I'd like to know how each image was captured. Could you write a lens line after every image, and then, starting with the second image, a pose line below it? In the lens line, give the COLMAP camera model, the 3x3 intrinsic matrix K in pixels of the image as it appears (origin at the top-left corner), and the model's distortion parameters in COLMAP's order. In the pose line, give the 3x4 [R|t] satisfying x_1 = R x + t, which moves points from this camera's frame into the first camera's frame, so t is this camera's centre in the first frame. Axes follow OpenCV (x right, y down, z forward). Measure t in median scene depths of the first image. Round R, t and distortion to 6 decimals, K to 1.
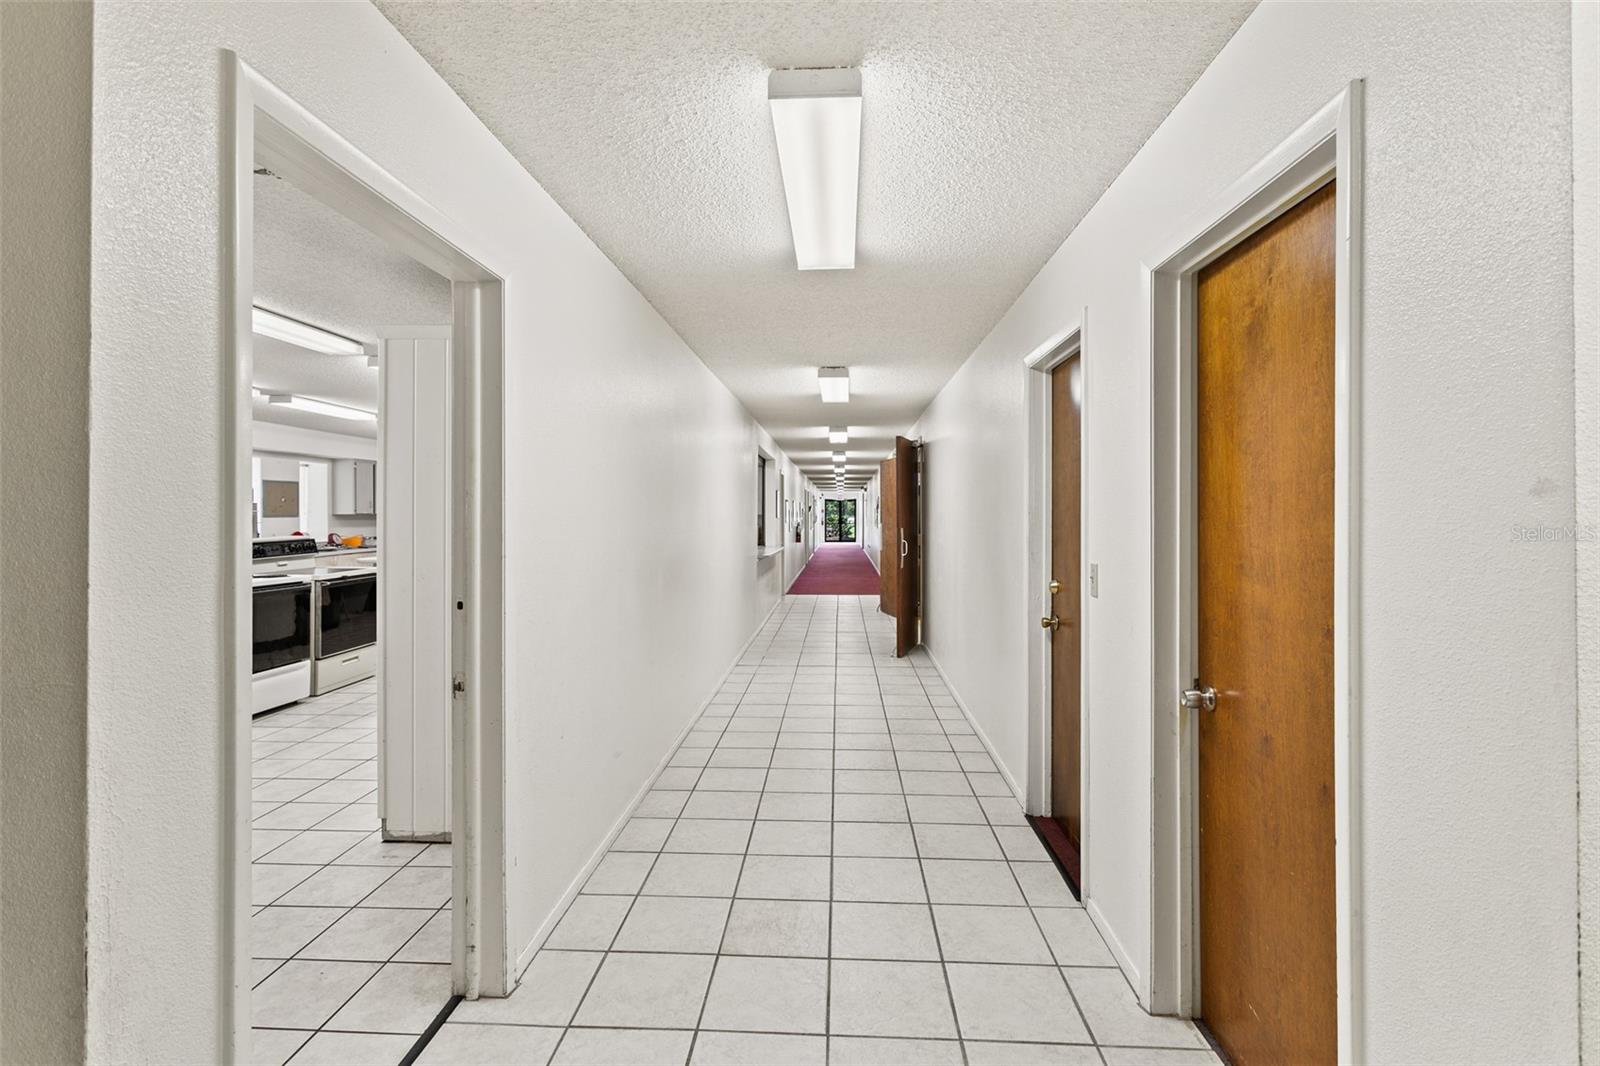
lens RADIAL K [[762.5, 0, 805.2], [0, 762.5, 509.5], [0, 0, 1]] dist [-0.006045, 0.001813]
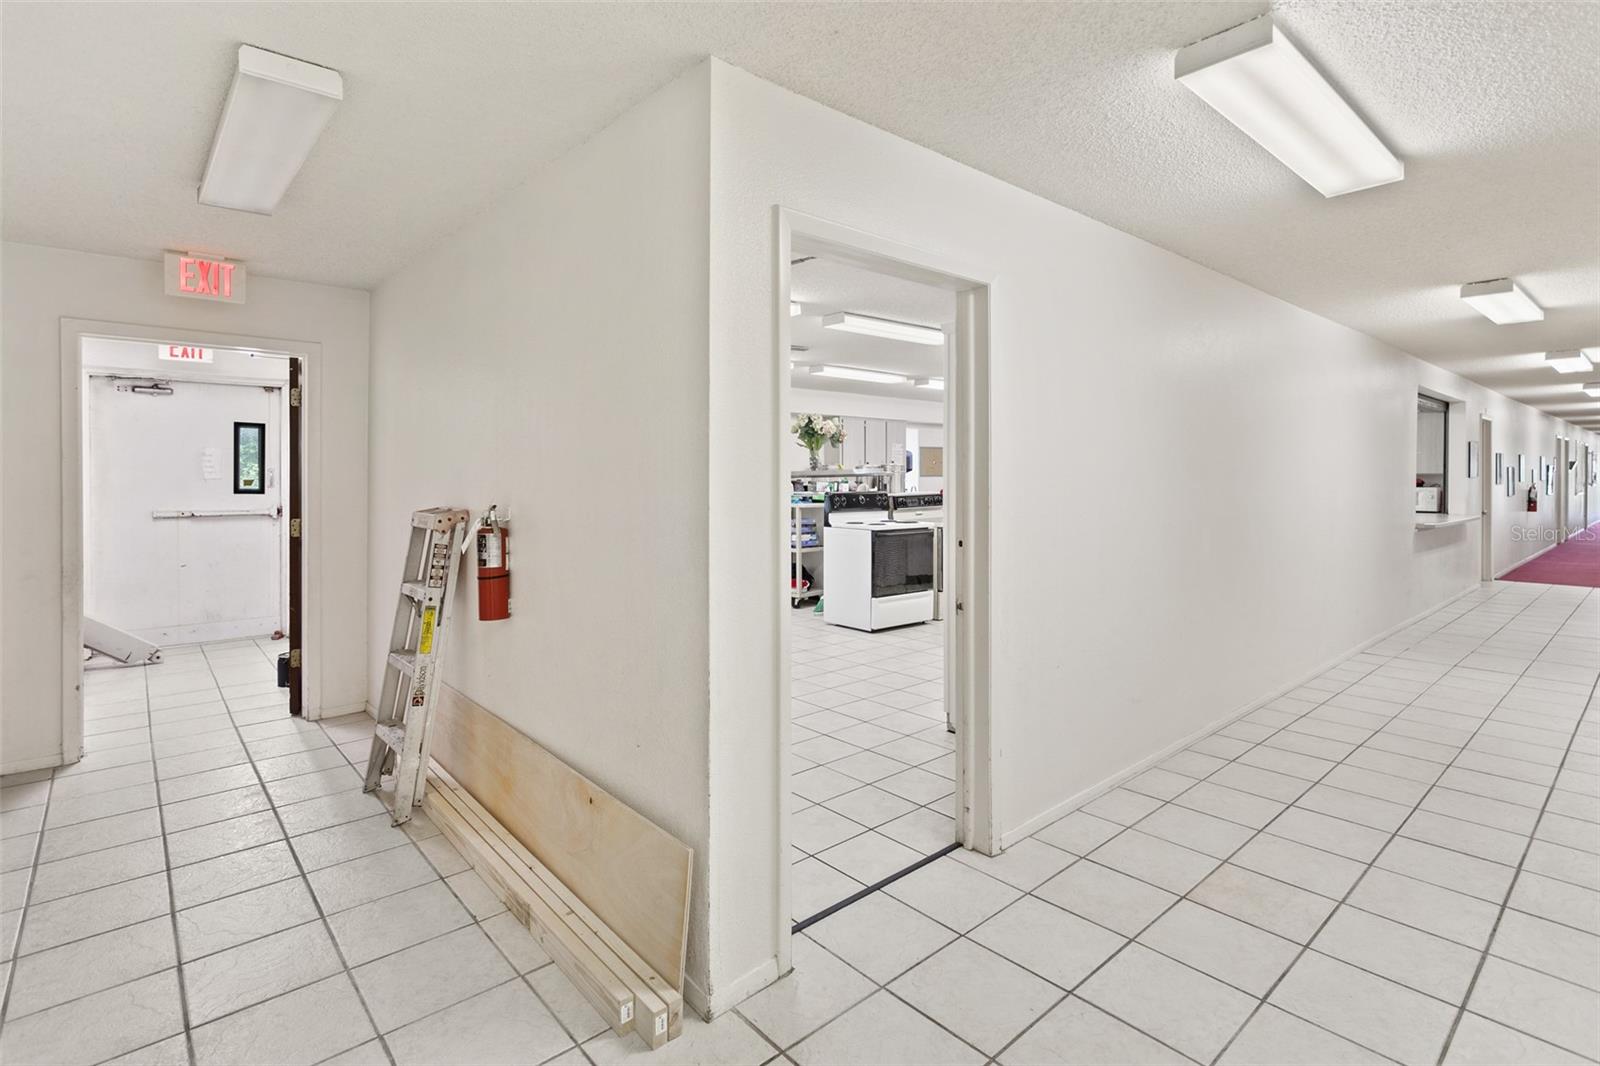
lens RADIAL K [[762.5, 0, 797.8], [0, 762.5, 483.3], [0, 0, 1]] dist [-0.006045, 0.001813]
pose [[0.698210, 0.006476, -0.715864, 0.175968], [0.006688, 0.999856, 0.015569, 0.001175], [0.715862, -0.015658, 0.698067, -0.061806]]
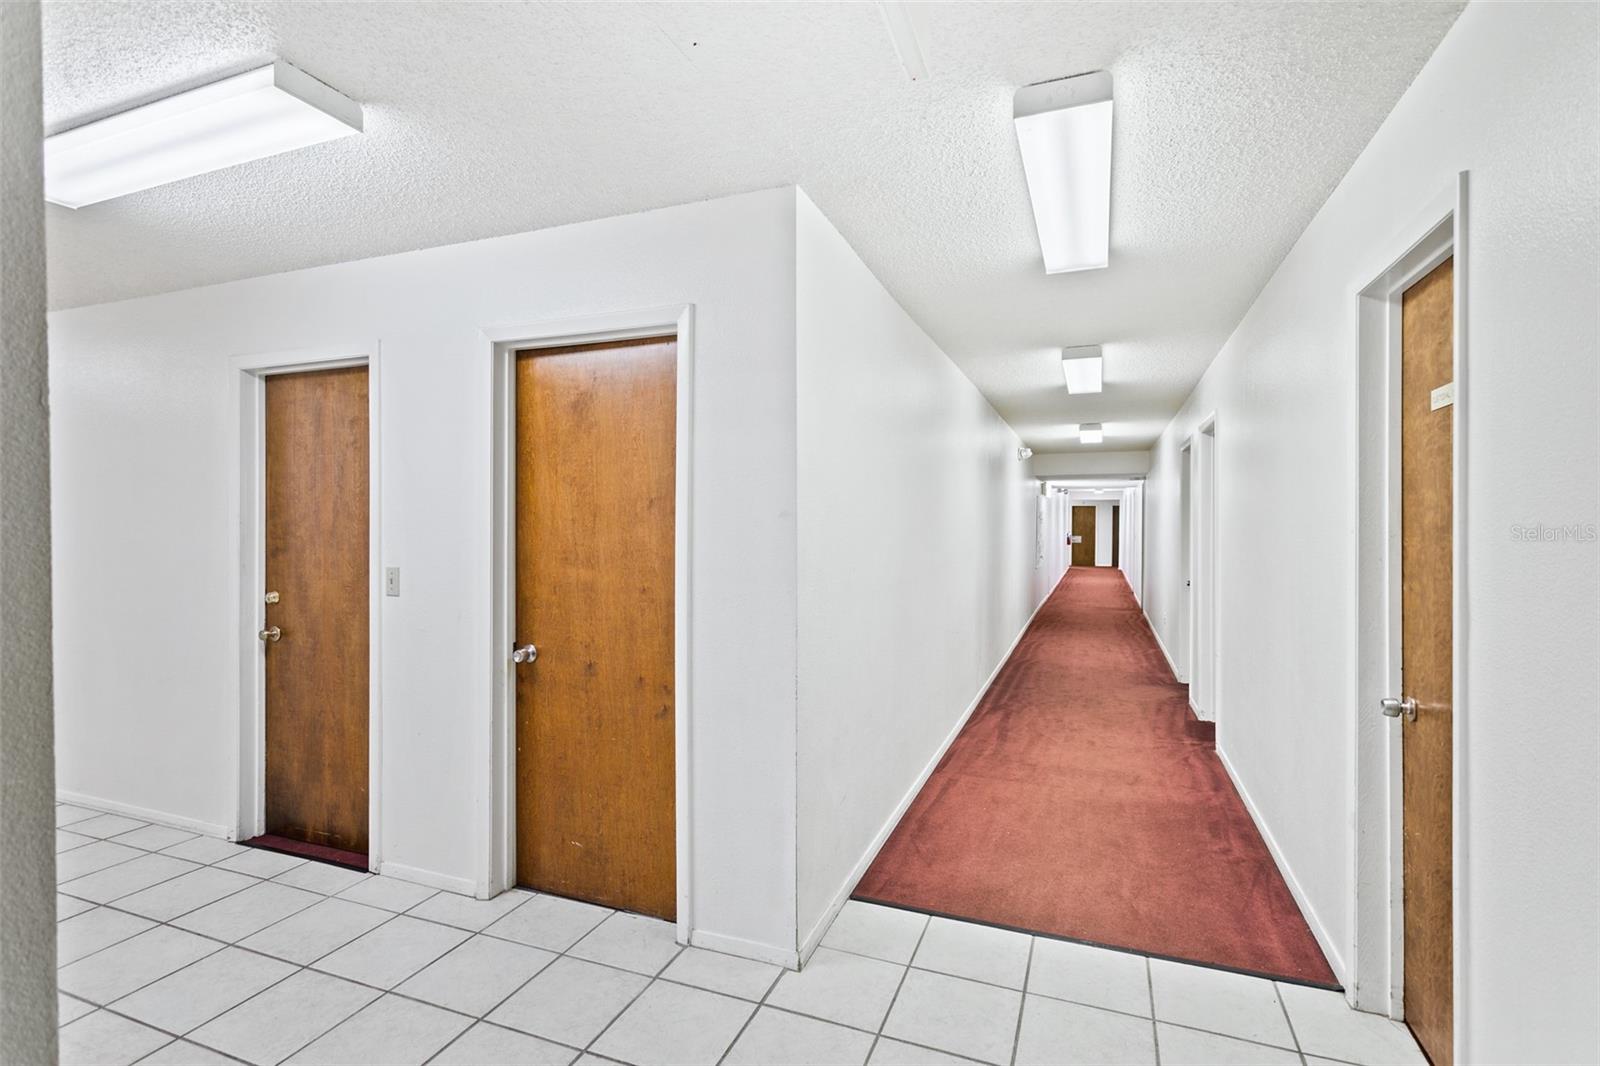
lens RADIAL K [[762.5, 0, 806.5], [0, 762.5, 525.5], [0, 0, 1]] dist [-0.006045, 0.001813]
pose [[0.310780, -0.002408, 0.950479, -0.373049], [-0.005227, 0.999977, 0.004243, -0.000006], [-0.950467, -0.006287, 0.310761, 0.036821]]
